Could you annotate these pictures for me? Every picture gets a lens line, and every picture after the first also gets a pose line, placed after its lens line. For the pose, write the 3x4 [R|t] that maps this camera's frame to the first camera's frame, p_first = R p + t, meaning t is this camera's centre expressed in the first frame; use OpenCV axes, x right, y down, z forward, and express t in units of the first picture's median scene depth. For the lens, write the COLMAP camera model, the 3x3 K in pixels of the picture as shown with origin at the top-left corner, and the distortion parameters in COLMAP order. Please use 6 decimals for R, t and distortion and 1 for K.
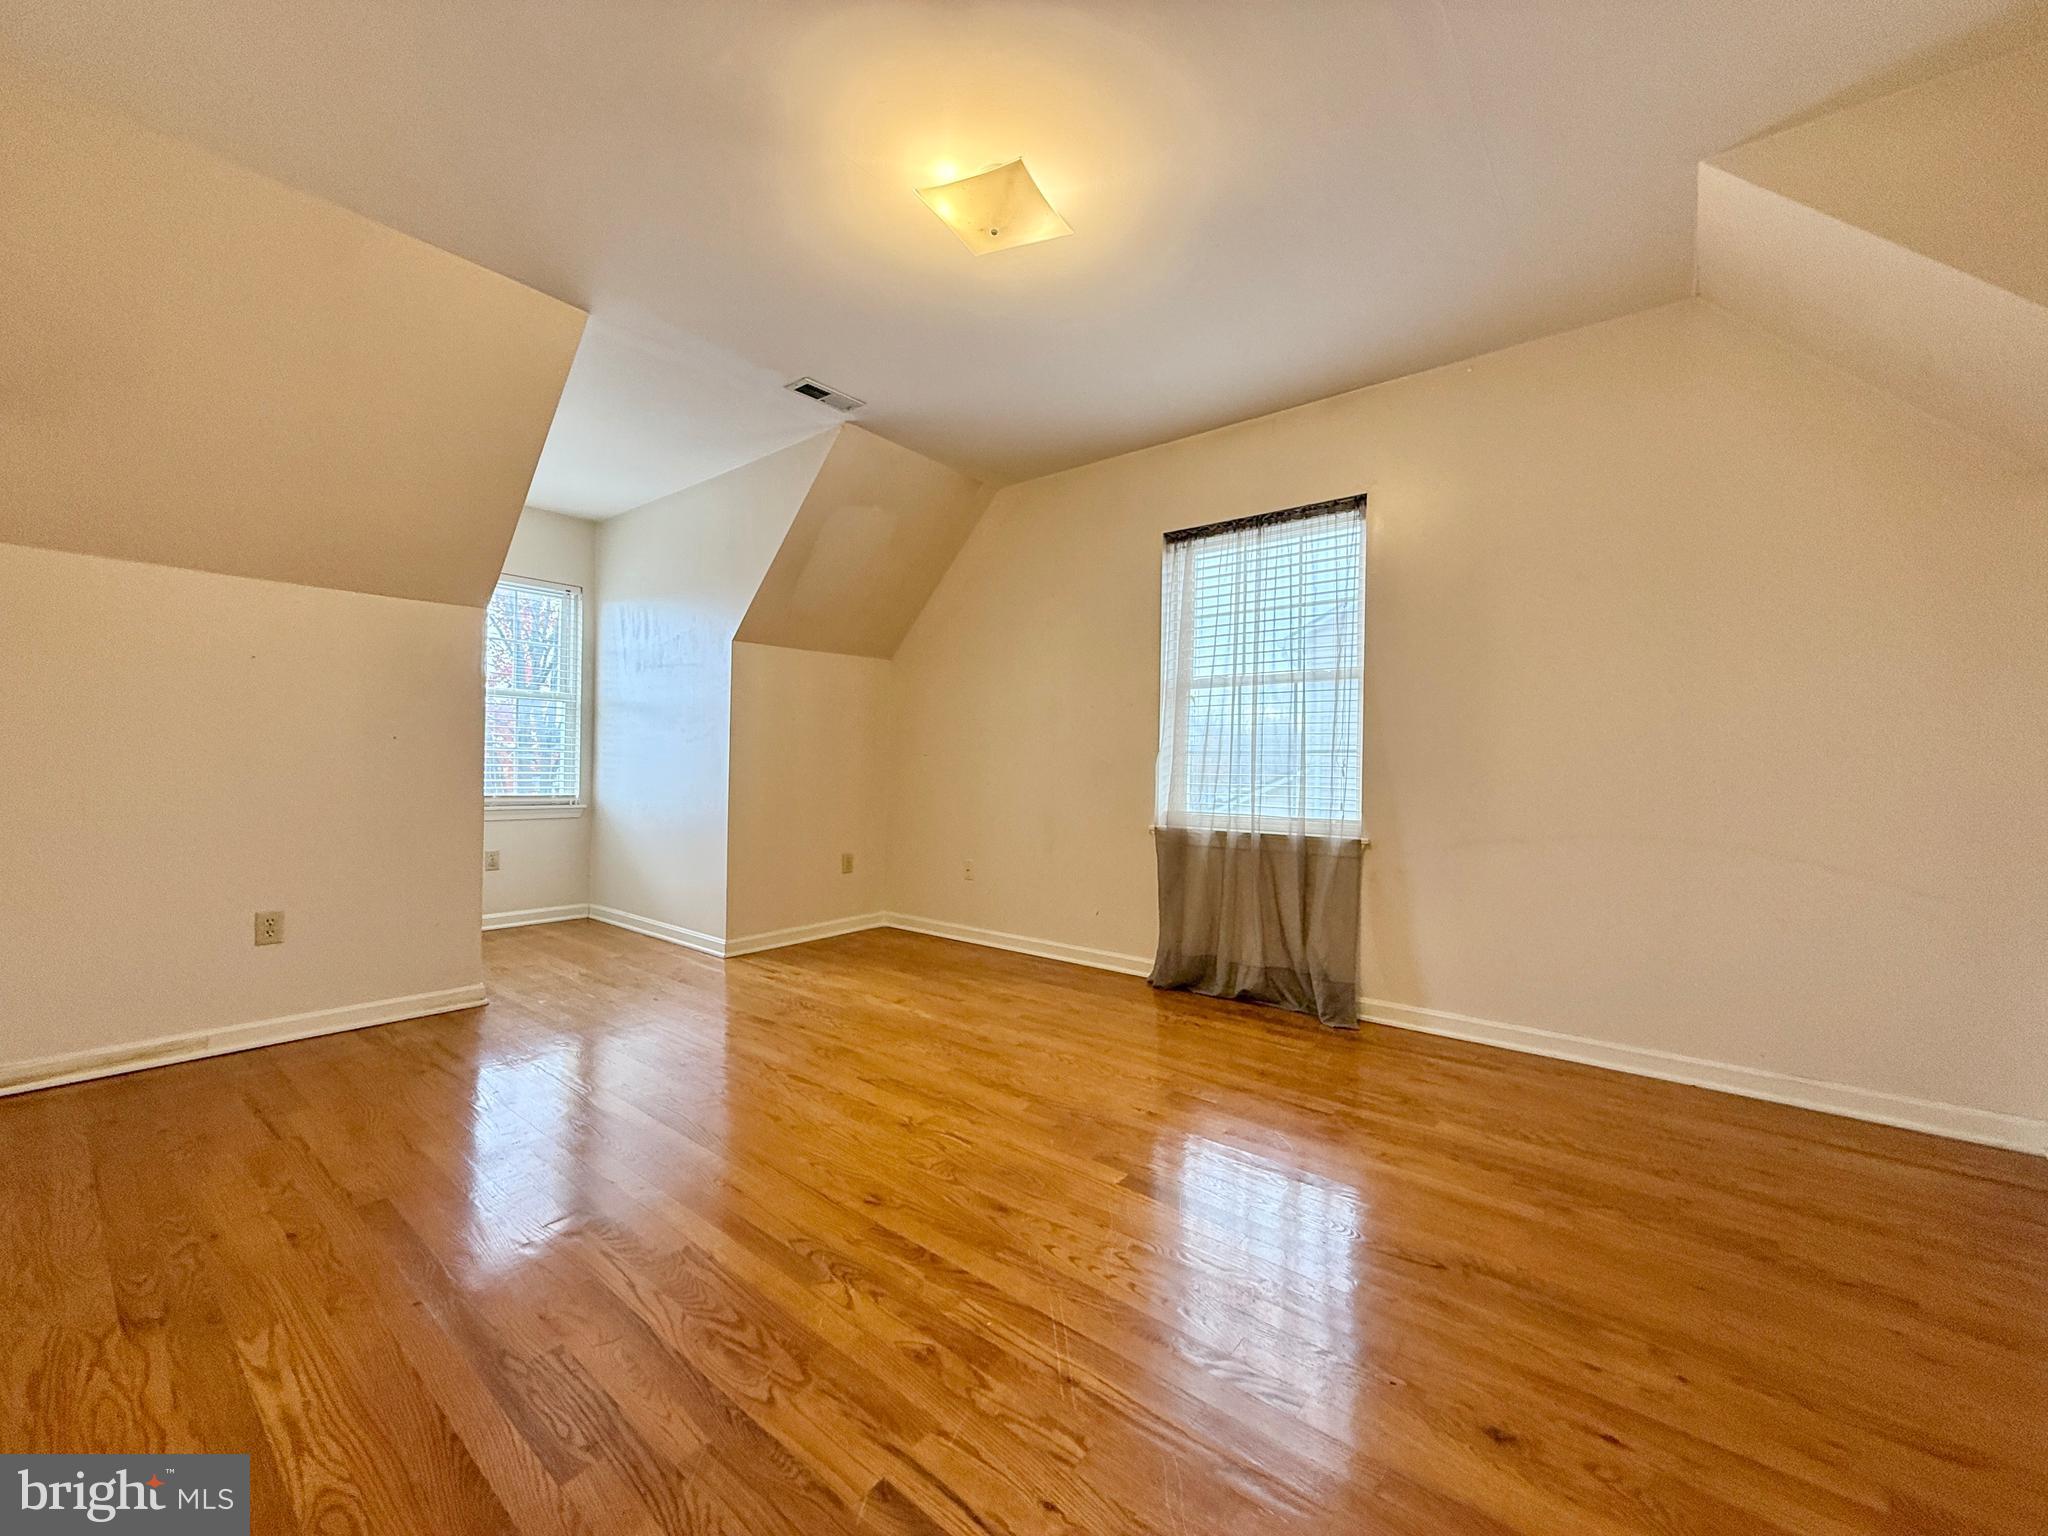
lens RADIAL K [[811.0, 0, 1021.3], [0, 811.0, 766.8], [0, 0, 1]] dist [-0.001705, -0.000143]
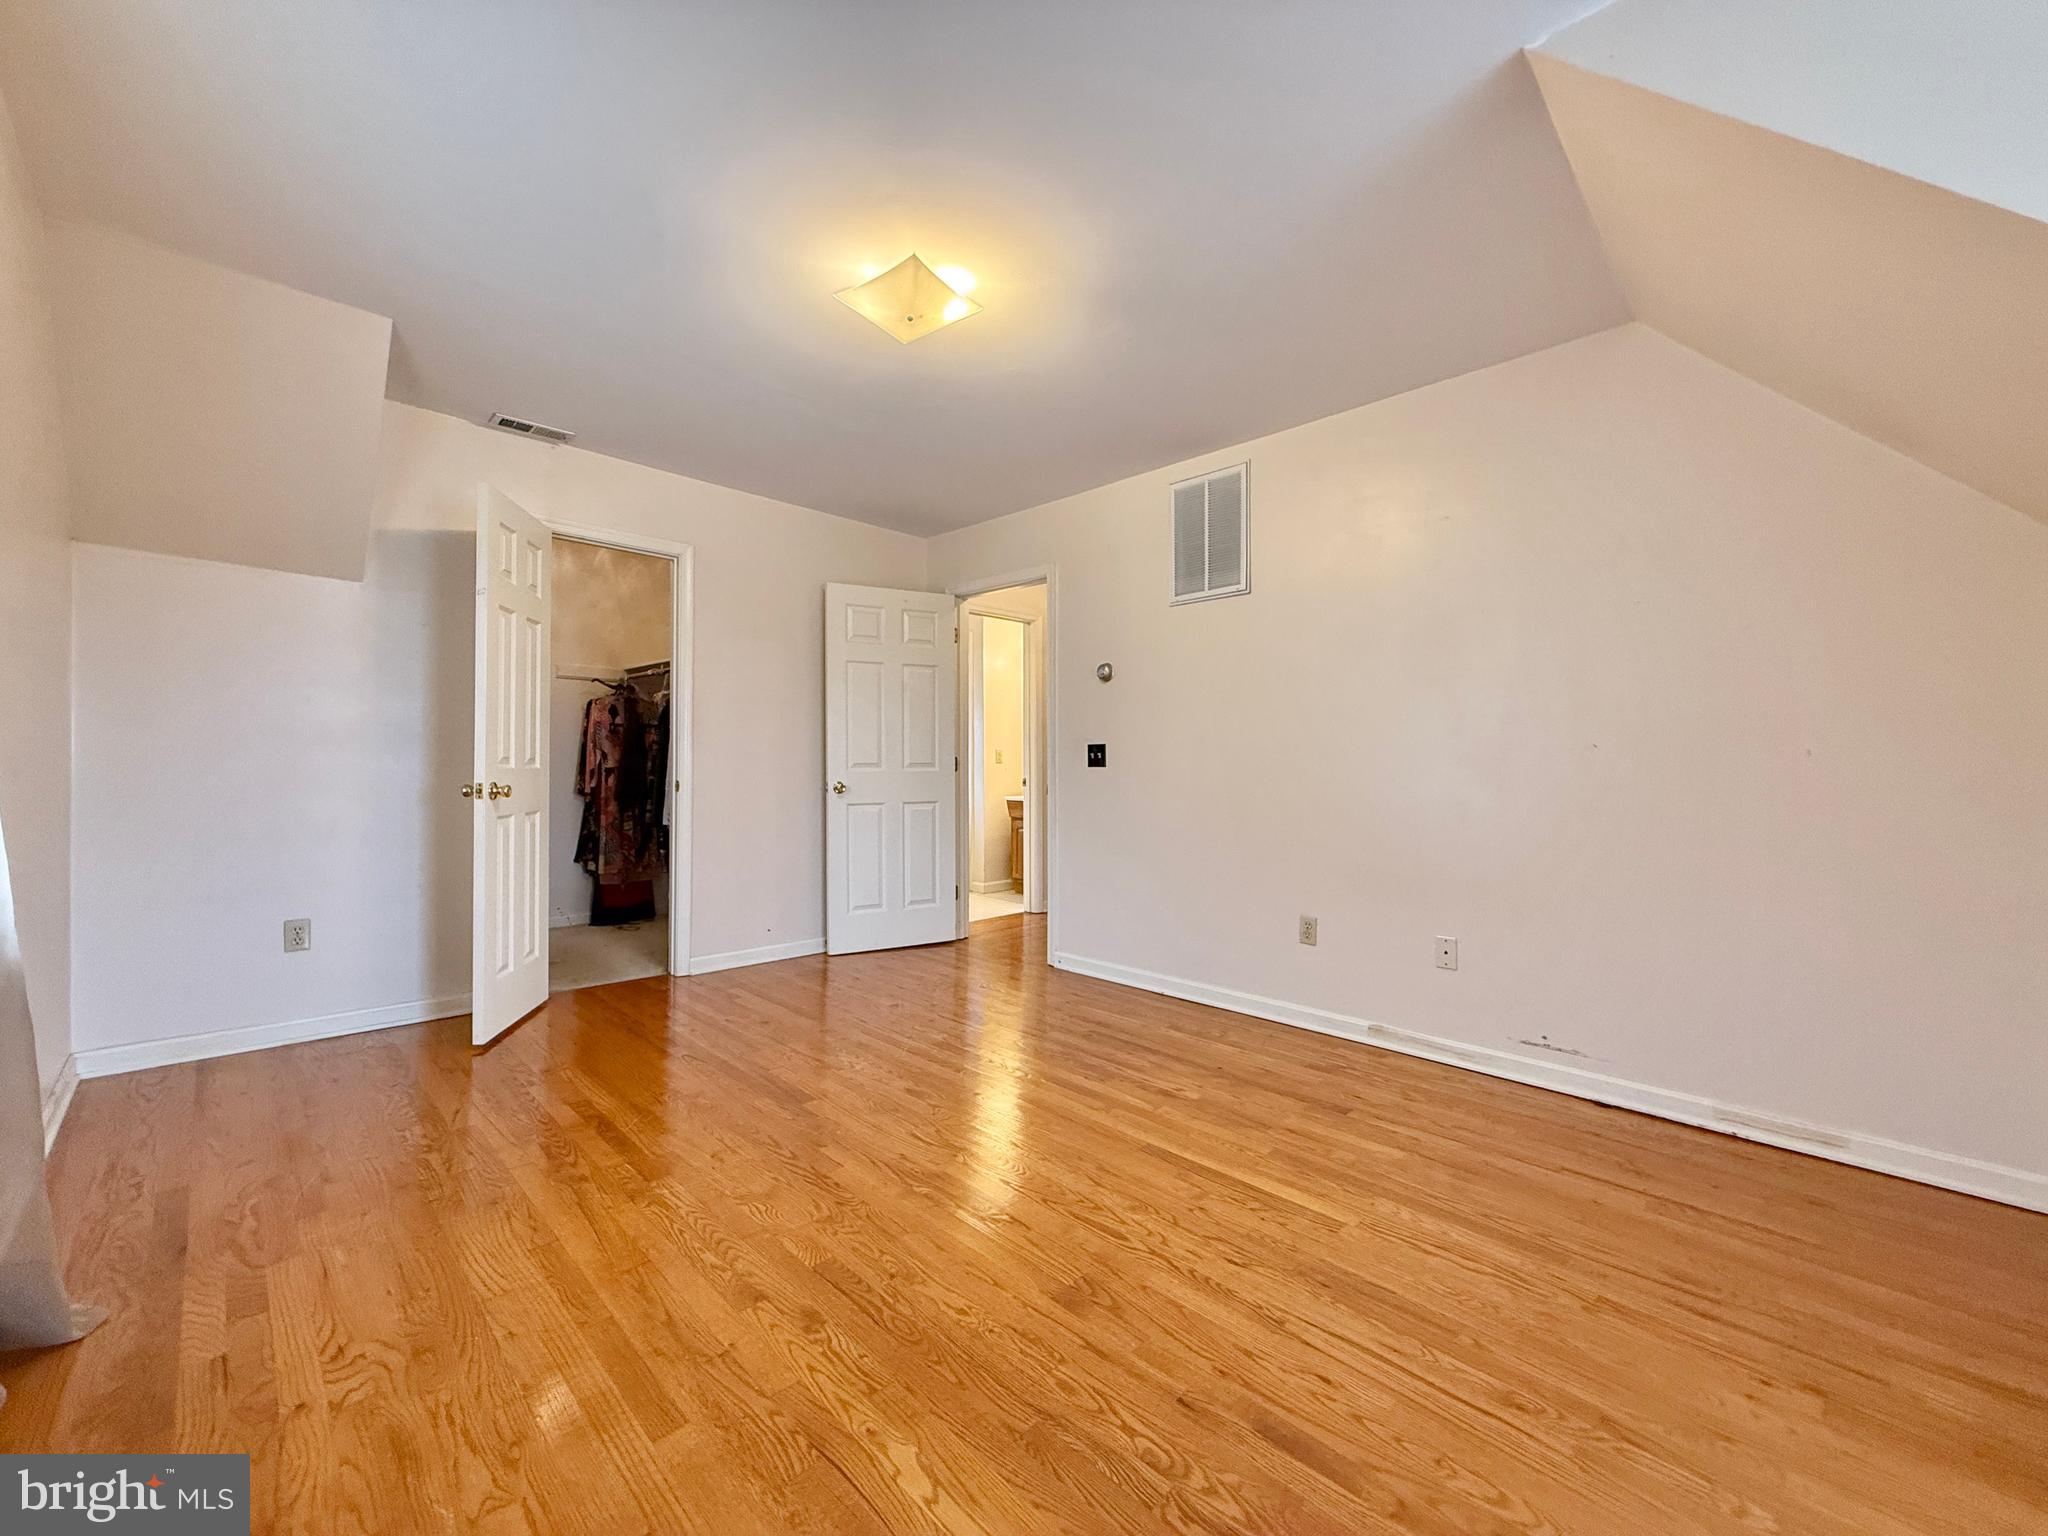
lens RADIAL K [[813.3, 0, 1026.0], [0, 813.3, 762.5], [0, 0, 1]] dist [-0.002293, -0.000380]
pose [[-0.994687, -0.022359, 0.100490, -0.240789], [-0.022906, 0.999728, -0.004289, -0.031762], [-0.100366, -0.006568, -0.994929, 1.596298]]
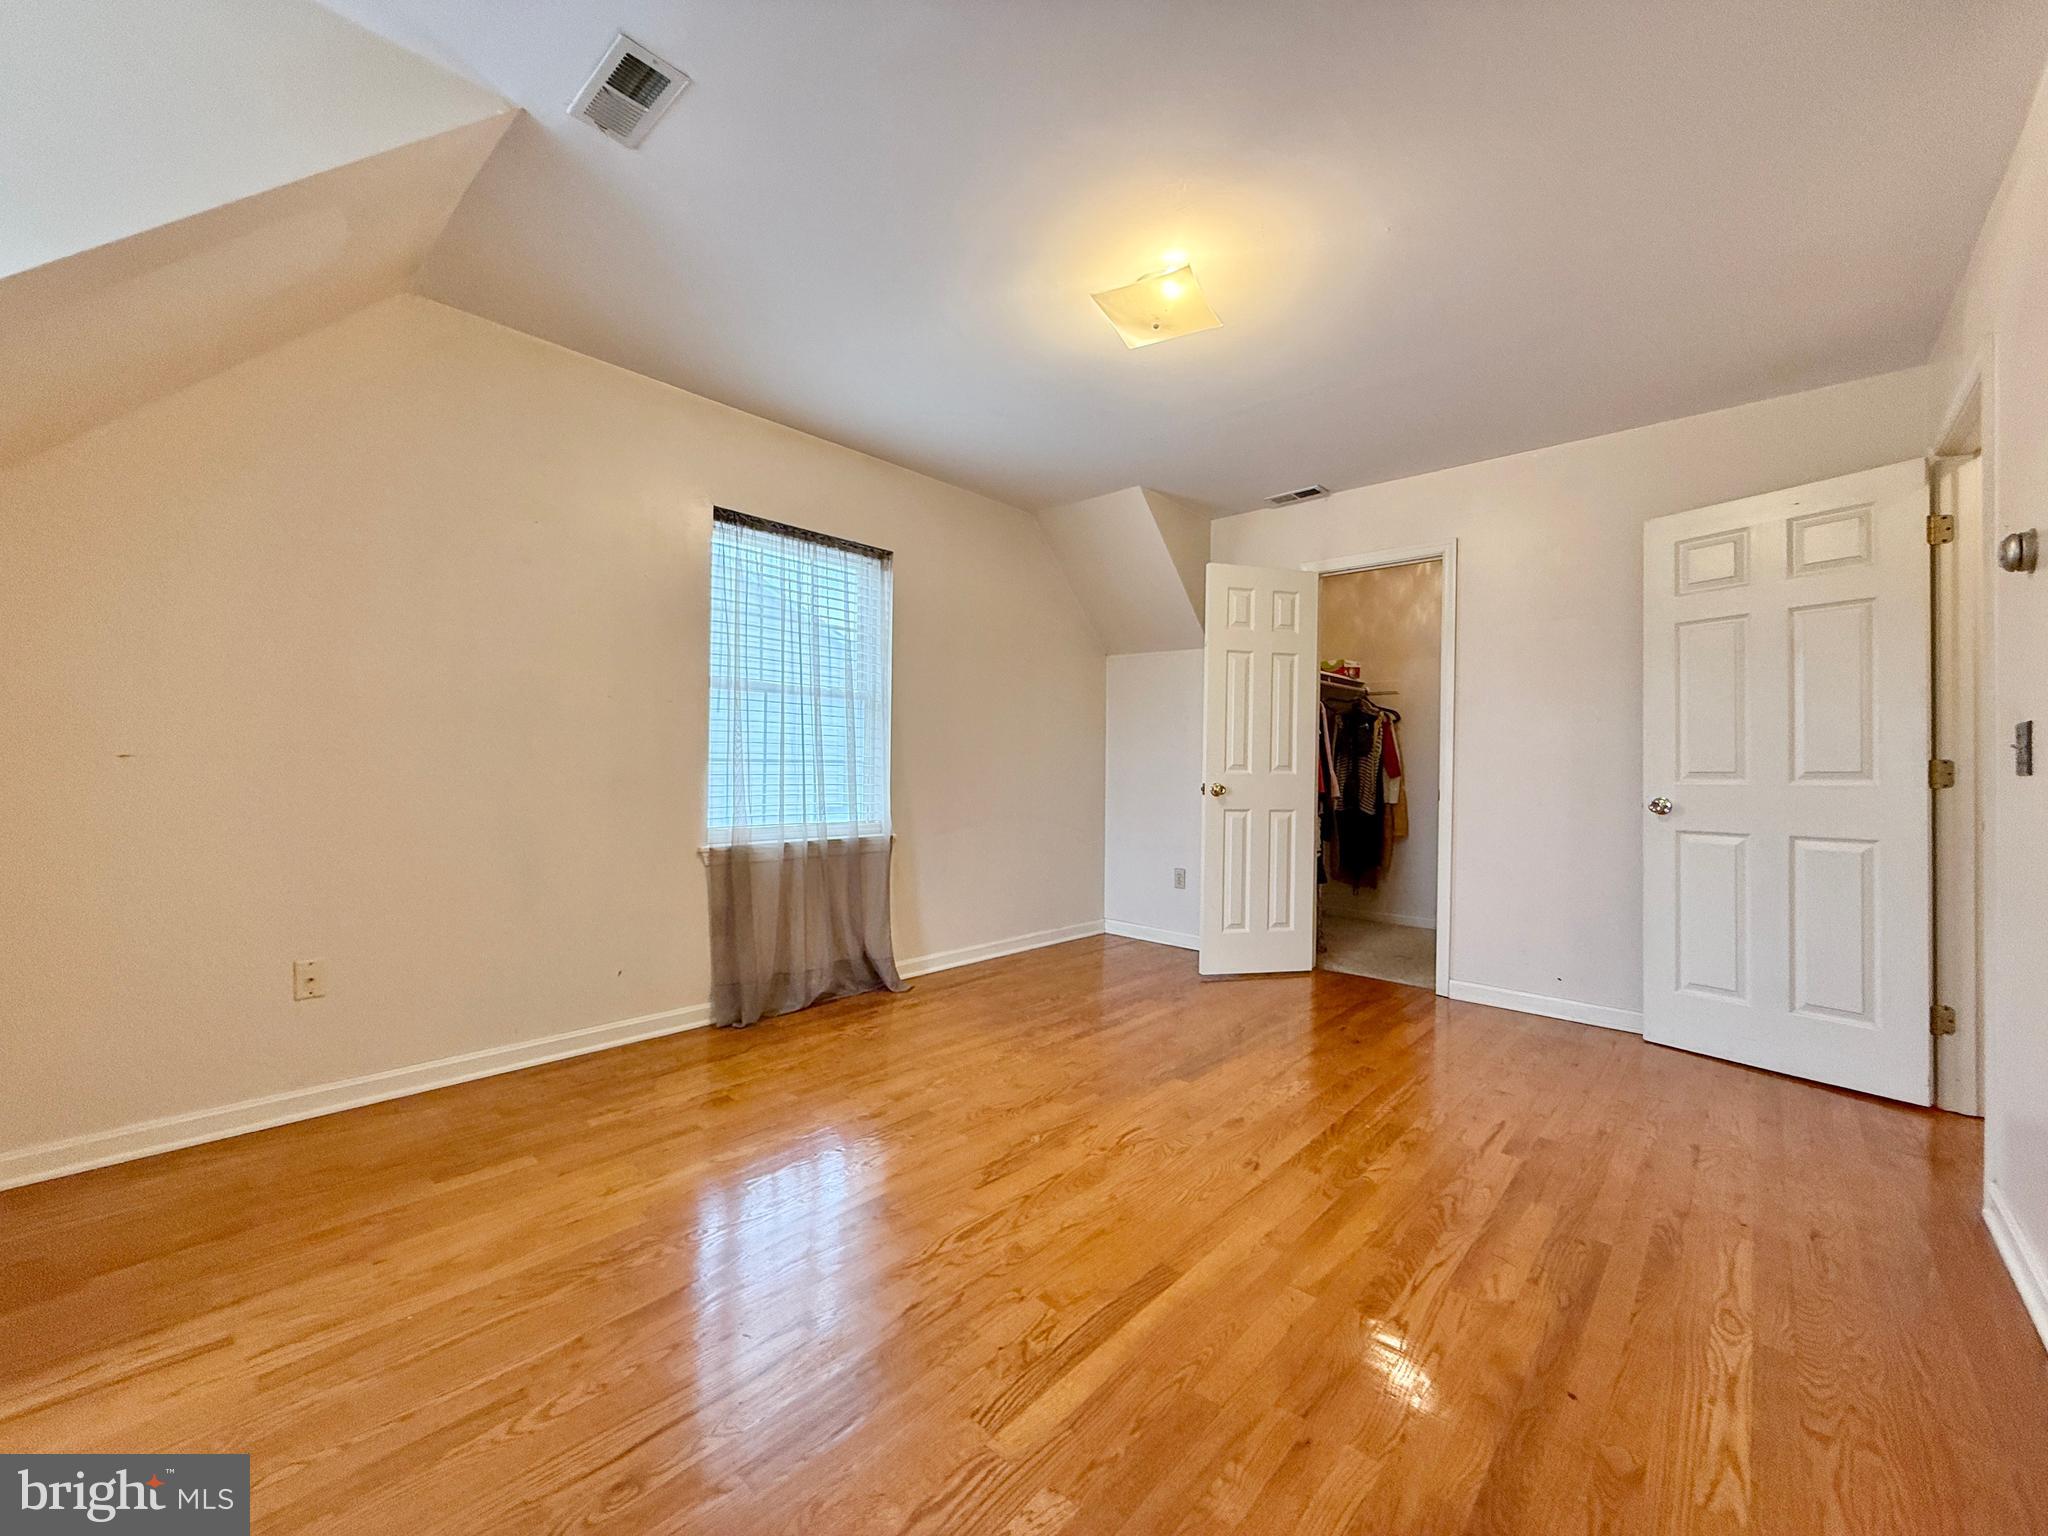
lens RADIAL K [[811.0, 0, 1021.3], [0, 811.0, 766.8], [0, 0, 1]] dist [-0.001705, -0.000143]
pose [[0.058850, -0.012218, 0.998192, -0.906538], [-0.015017, 0.999801, 0.013123, -0.037214], [-0.998154, -0.015762, 0.058655, 0.843415]]
